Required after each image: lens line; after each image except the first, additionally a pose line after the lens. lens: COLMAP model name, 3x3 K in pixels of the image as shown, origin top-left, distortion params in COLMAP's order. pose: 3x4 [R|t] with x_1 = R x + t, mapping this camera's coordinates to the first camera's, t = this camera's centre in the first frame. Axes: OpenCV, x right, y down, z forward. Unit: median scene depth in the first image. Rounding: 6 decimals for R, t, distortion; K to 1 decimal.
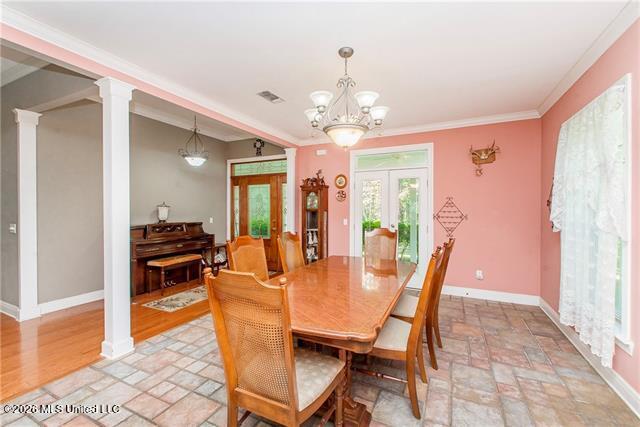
lens RADIAL K [[266.3, 0, 315.7], [0, 266.3, 210.0], [0, 0, 1]] dist [0.003429, 0.000074]
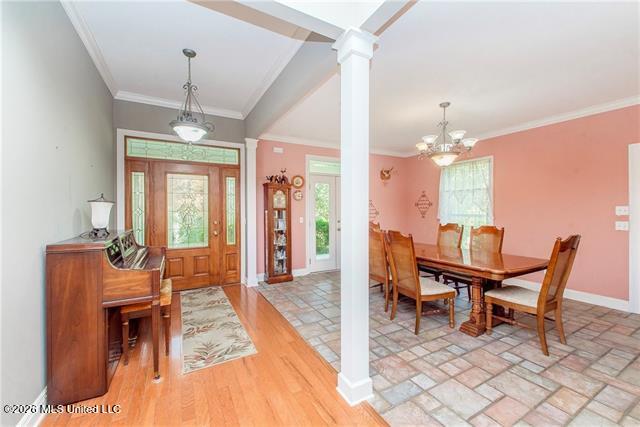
lens RADIAL K [[266.3, 0, 315.6], [0, 266.3, 212.8], [0, 0, 1]] dist [0.003429, 0.000074]
pose [[0.576023, -0.008600, 0.817388, -0.733892], [0.008596, 0.999953, 0.004463, 0.011216], [-0.817388, 0.004456, 0.576070, 0.340106]]
